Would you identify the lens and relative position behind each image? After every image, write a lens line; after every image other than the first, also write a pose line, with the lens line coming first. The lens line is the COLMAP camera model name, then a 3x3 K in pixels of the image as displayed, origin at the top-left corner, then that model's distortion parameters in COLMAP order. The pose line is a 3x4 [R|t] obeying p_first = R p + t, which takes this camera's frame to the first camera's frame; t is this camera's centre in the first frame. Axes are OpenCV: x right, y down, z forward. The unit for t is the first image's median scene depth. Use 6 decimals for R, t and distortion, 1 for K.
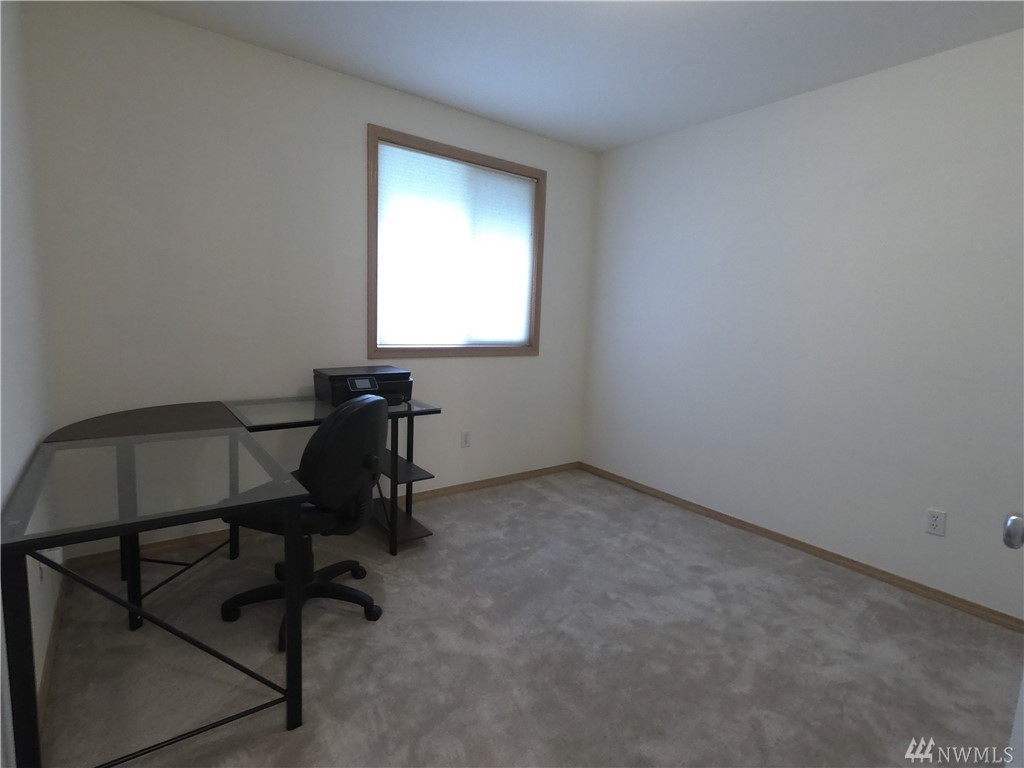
lens RADIAL K [[513.0, 0, 513.8], [0, 513.0, 380.4], [0, 0, 1]] dist [0.000220, 0.000416]
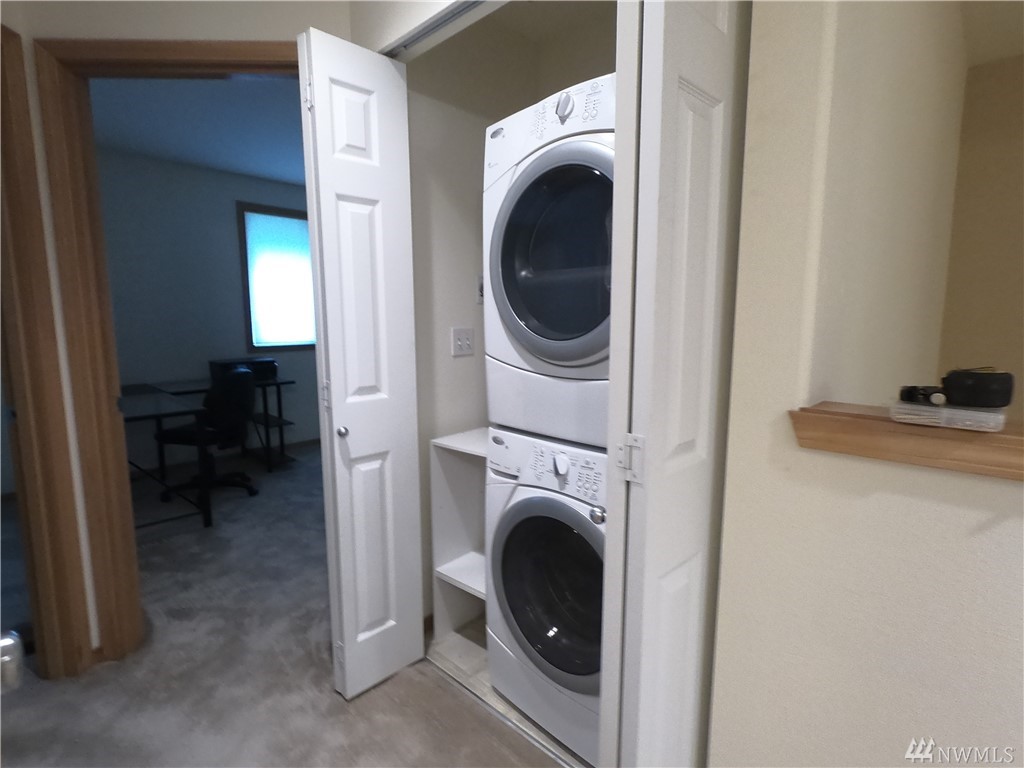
lens RADIAL K [[513.0, 0, 509.4], [0, 513.0, 386.1], [0, 0, 1]] dist [0.000220, 0.000416]
pose [[0.987465, -0.063012, 0.144711, 0.299342], [0.062206, 0.998012, 0.010093, 0.100400], [-0.145060, -0.000965, 0.989422, -0.721234]]
